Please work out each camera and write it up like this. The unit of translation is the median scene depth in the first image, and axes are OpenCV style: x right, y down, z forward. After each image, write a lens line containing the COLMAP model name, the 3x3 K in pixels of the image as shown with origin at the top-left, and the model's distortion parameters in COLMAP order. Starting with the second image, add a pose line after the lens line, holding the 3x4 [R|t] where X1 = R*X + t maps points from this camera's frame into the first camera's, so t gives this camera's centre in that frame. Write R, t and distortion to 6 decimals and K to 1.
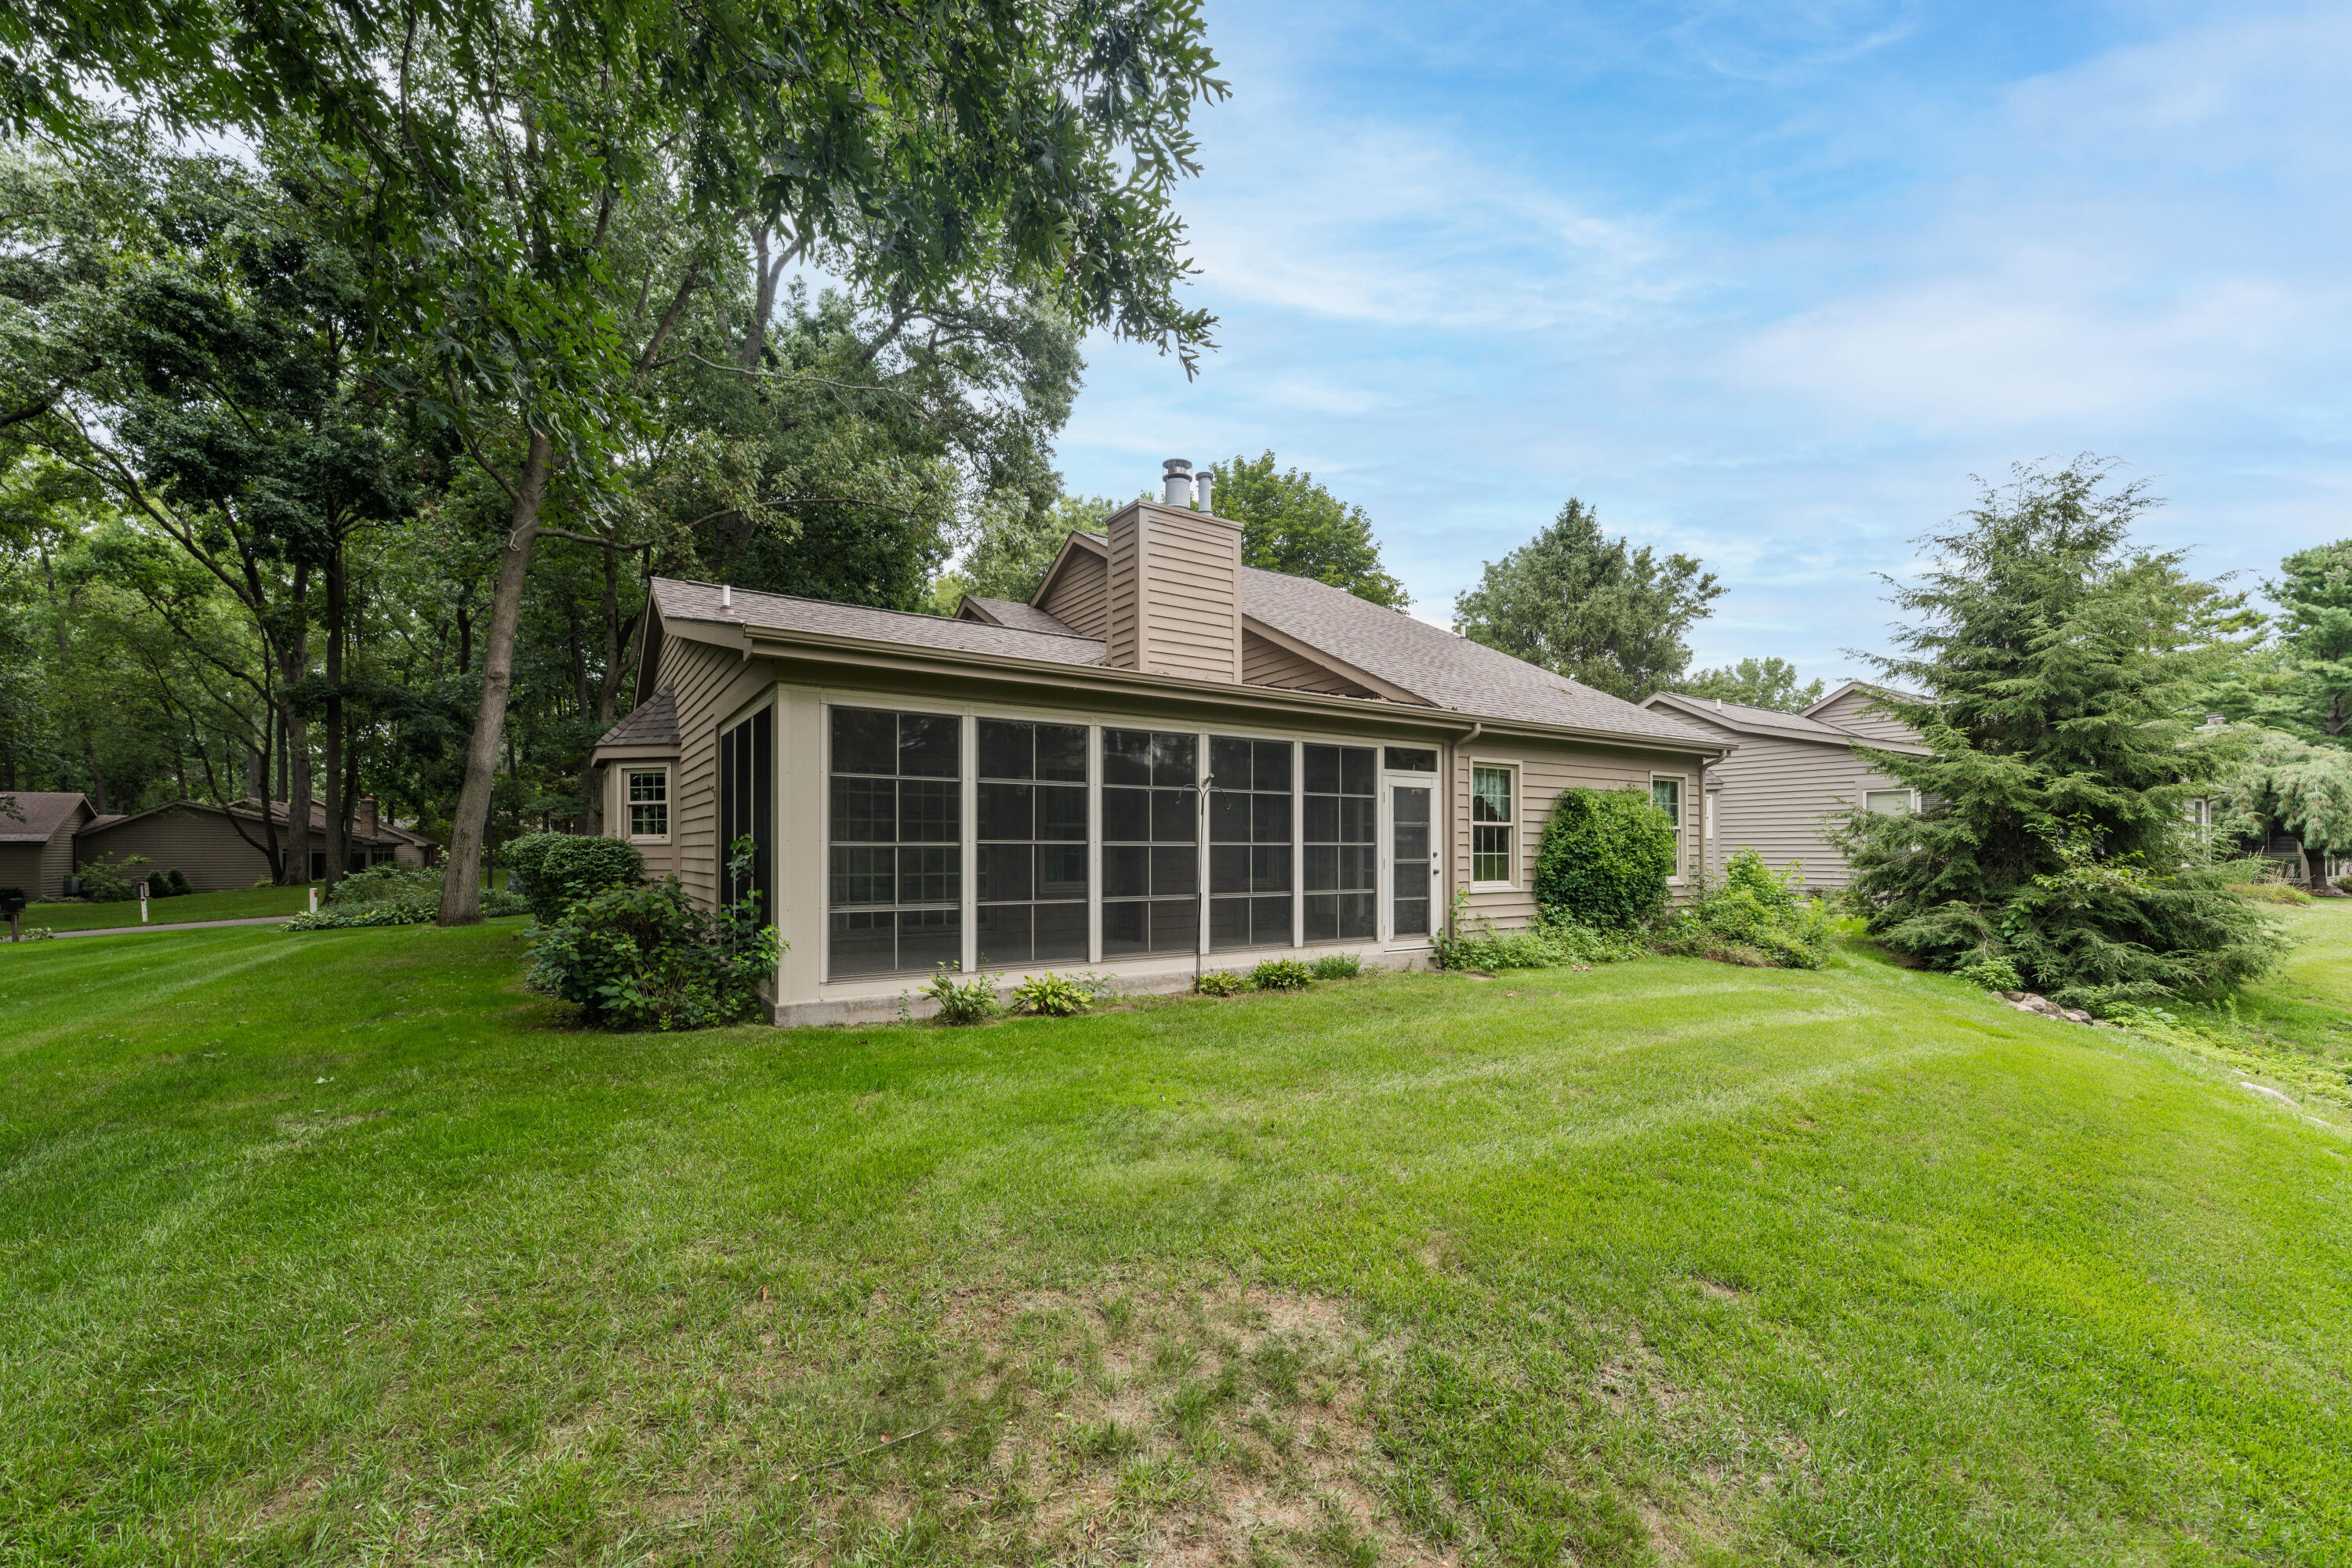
lens RADIAL K [[970.8, 0, 1183.7], [0, 970.8, 847.8], [0, 0, 1]] dist [-0.000778, 0.000160]
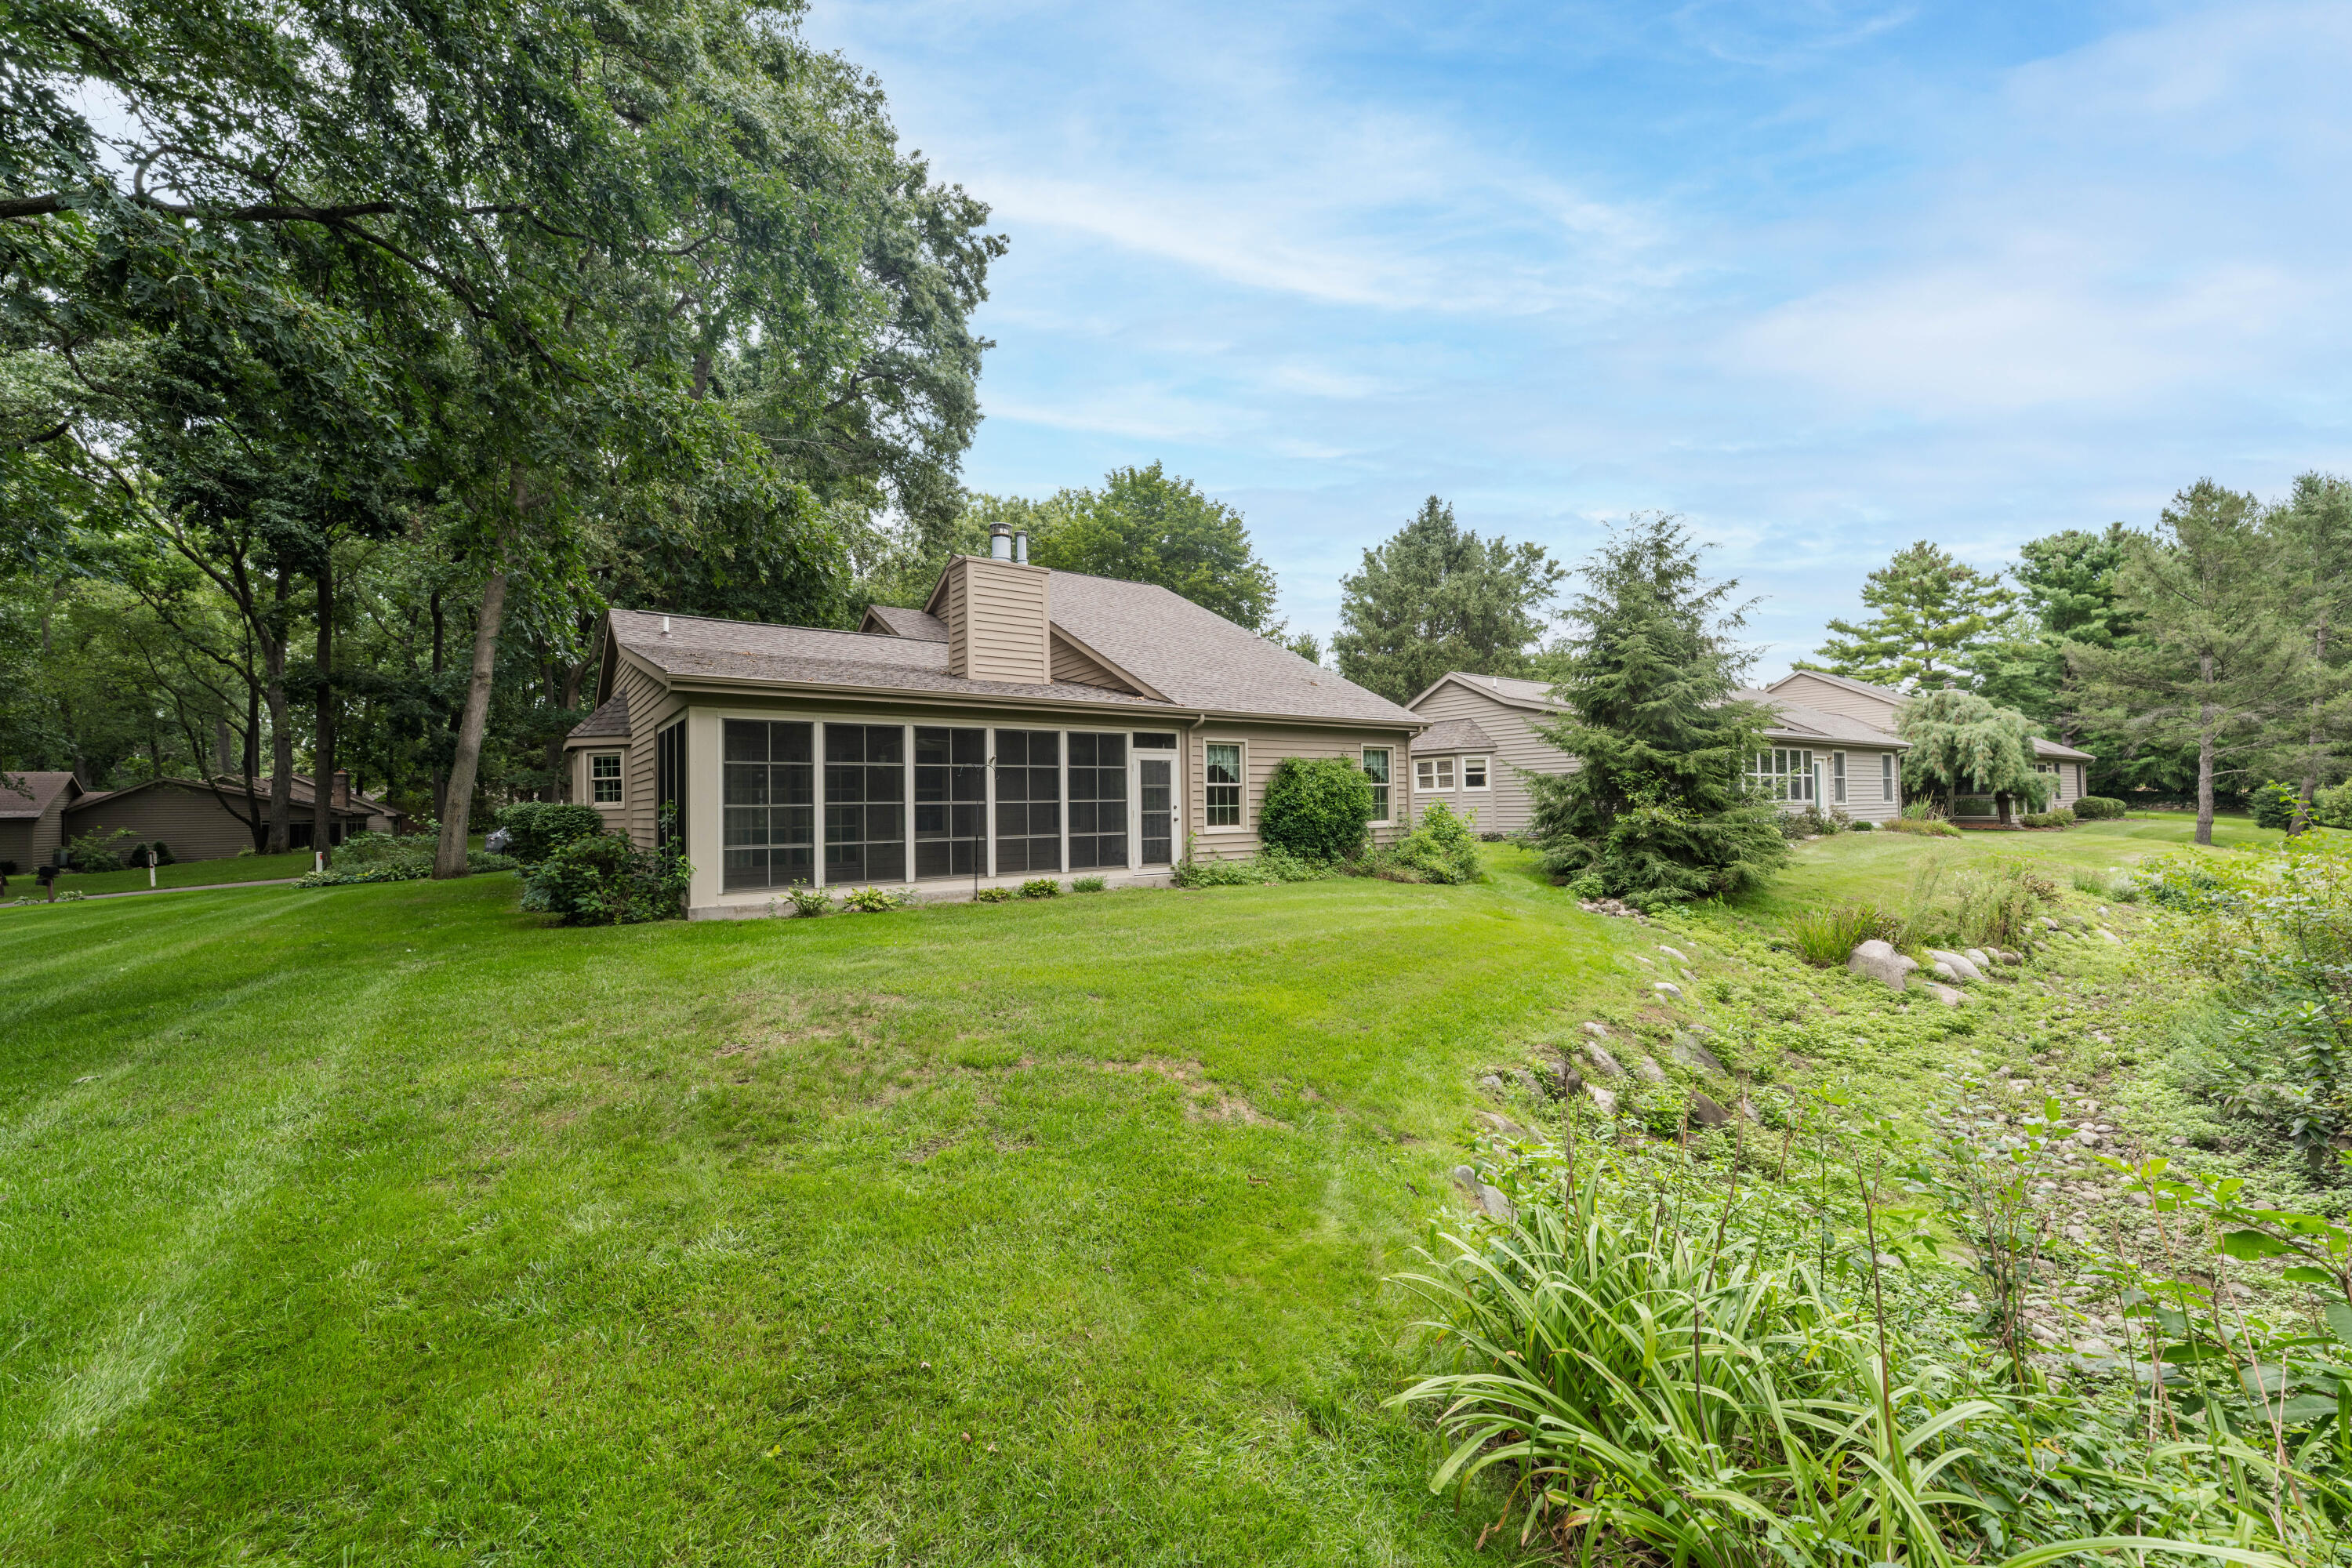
lens RADIAL K [[943.1, 0, 1178.8], [0, 943.1, 786.9], [0, 0, 1]] dist [-0.001041, 0.000125]
pose [[0.999121, -0.015673, 0.038875, 0.187465], [0.016455, 0.999667, -0.019874, 0.004397], [-0.038551, 0.020496, 0.999046, -0.333564]]
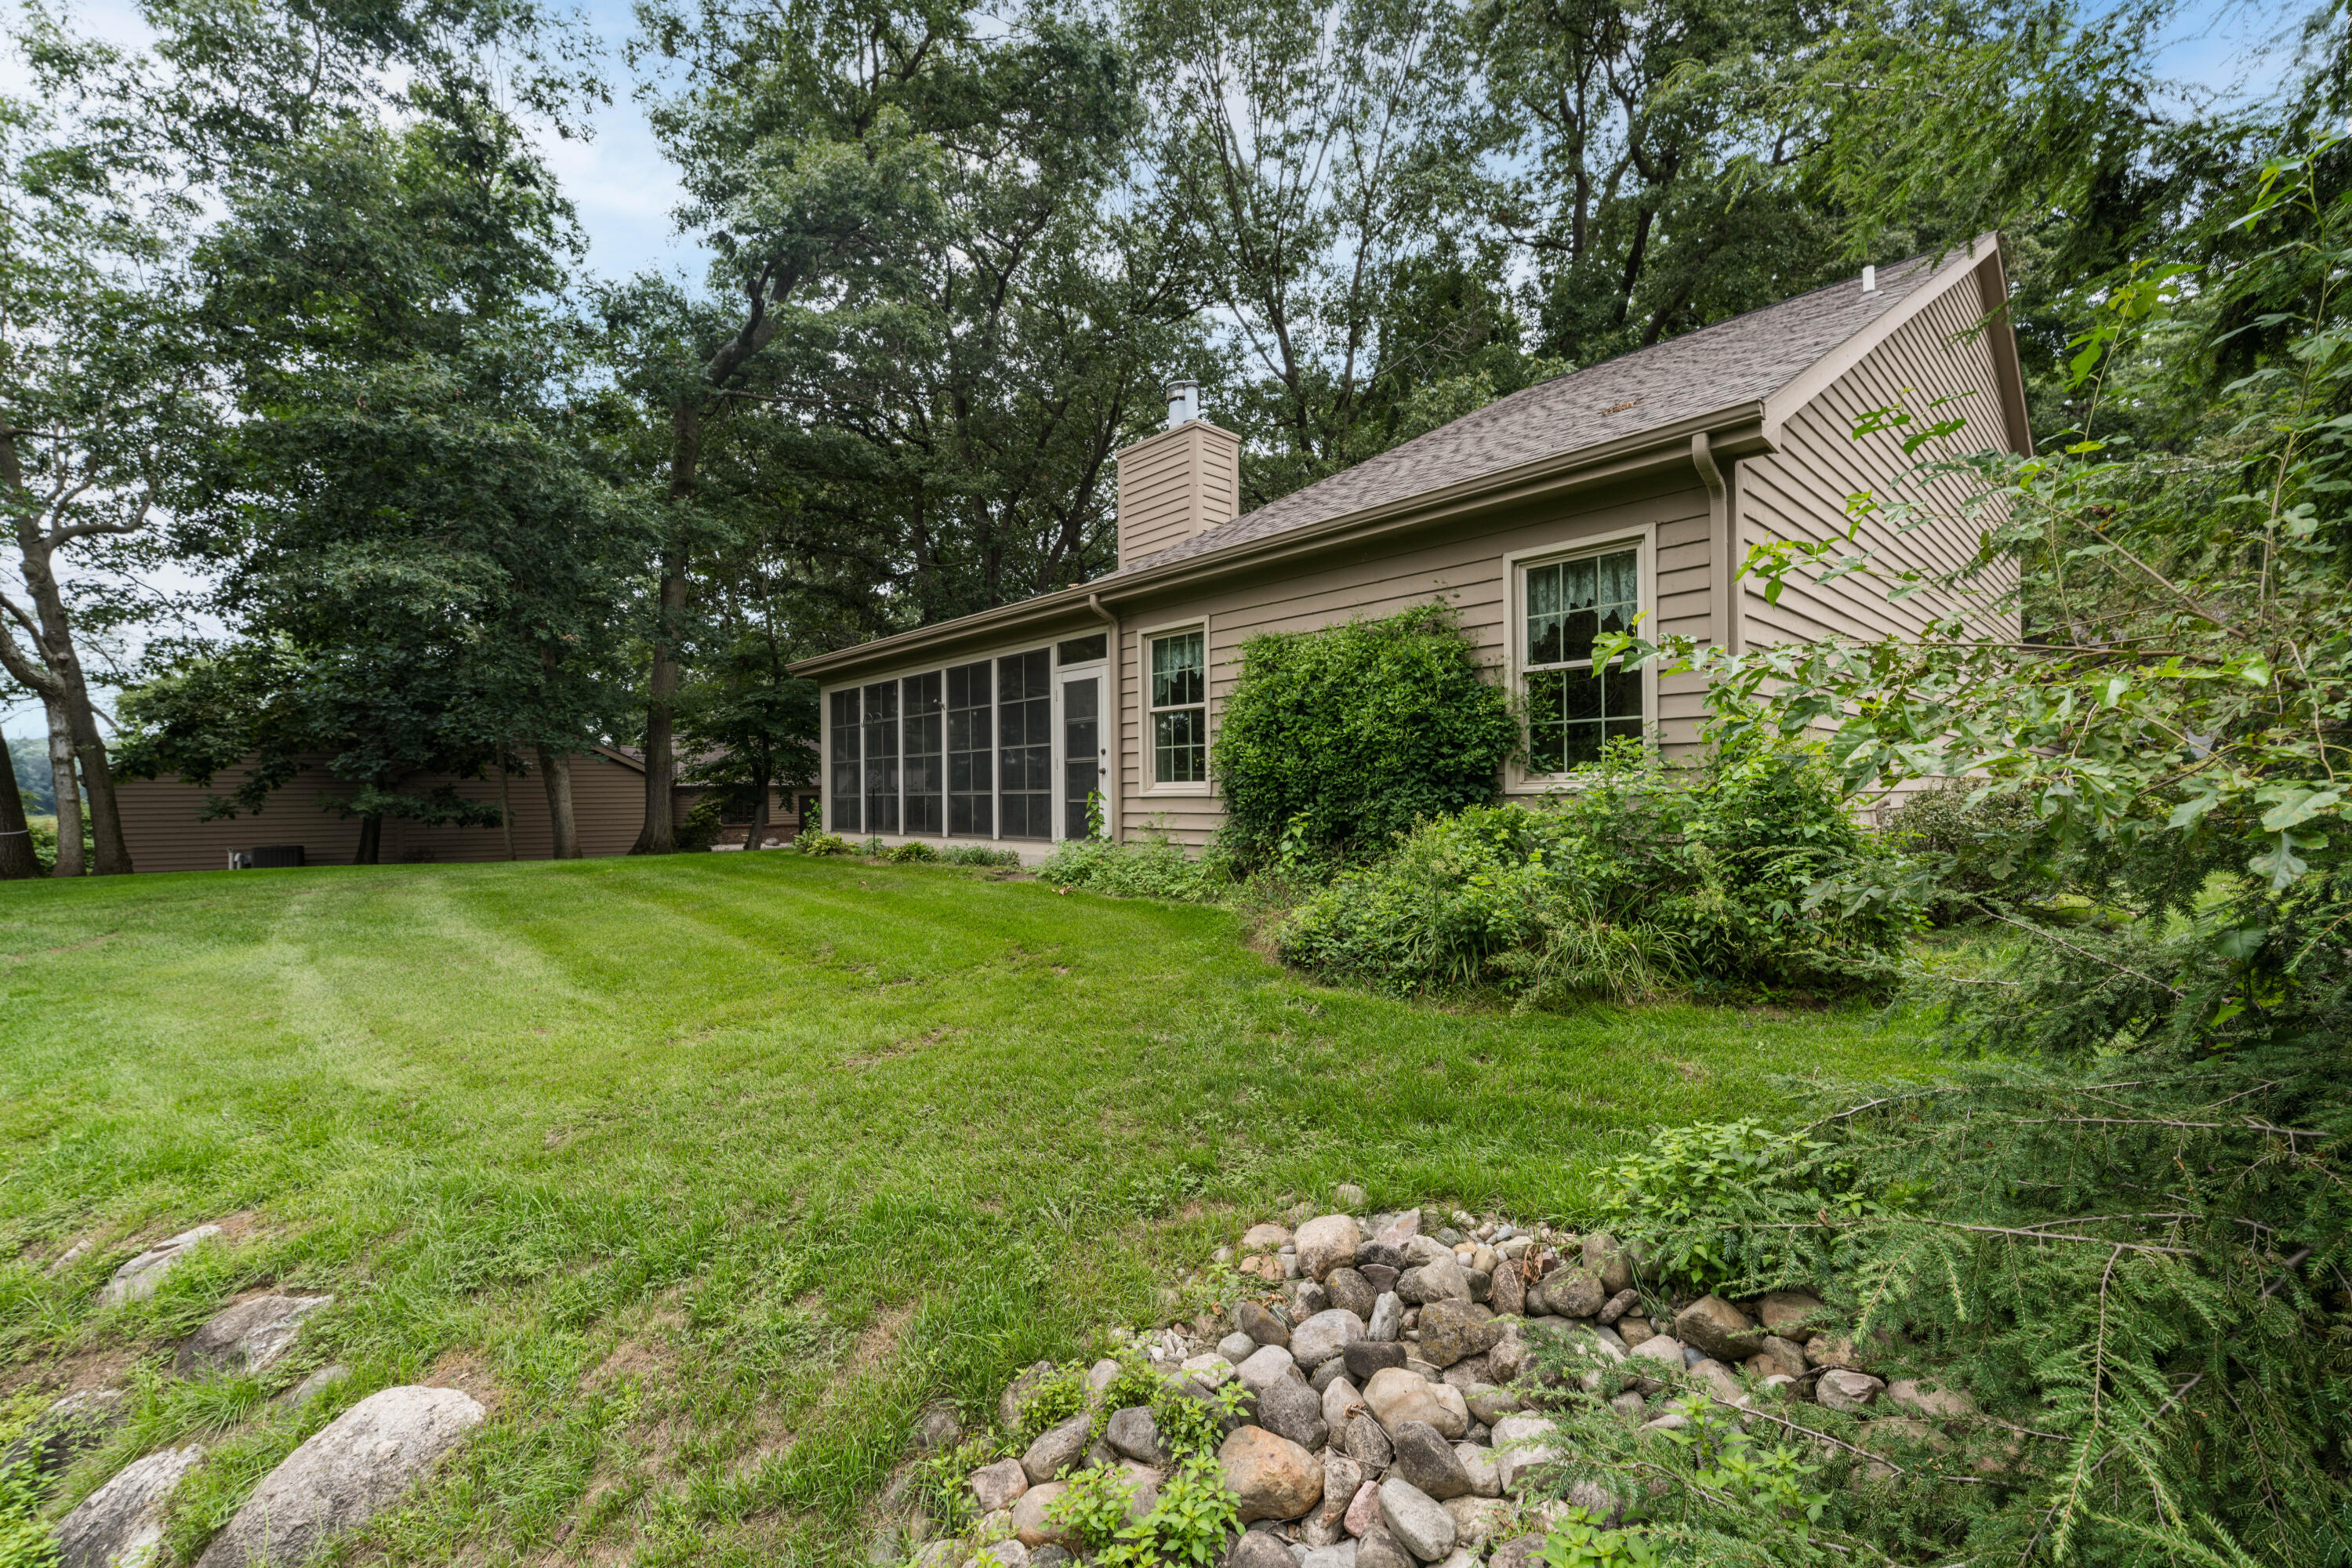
lens RADIAL K [[943.1, 0, 1178.8], [0, 943.1, 786.9], [0, 0, 1]] dist [-0.001041, 0.000125]
pose [[0.158631, -0.008879, -0.987298, 0.989230], [0.009348, 0.999928, -0.007491, 0.040942], [0.987294, -0.008041, 0.158703, 0.827454]]
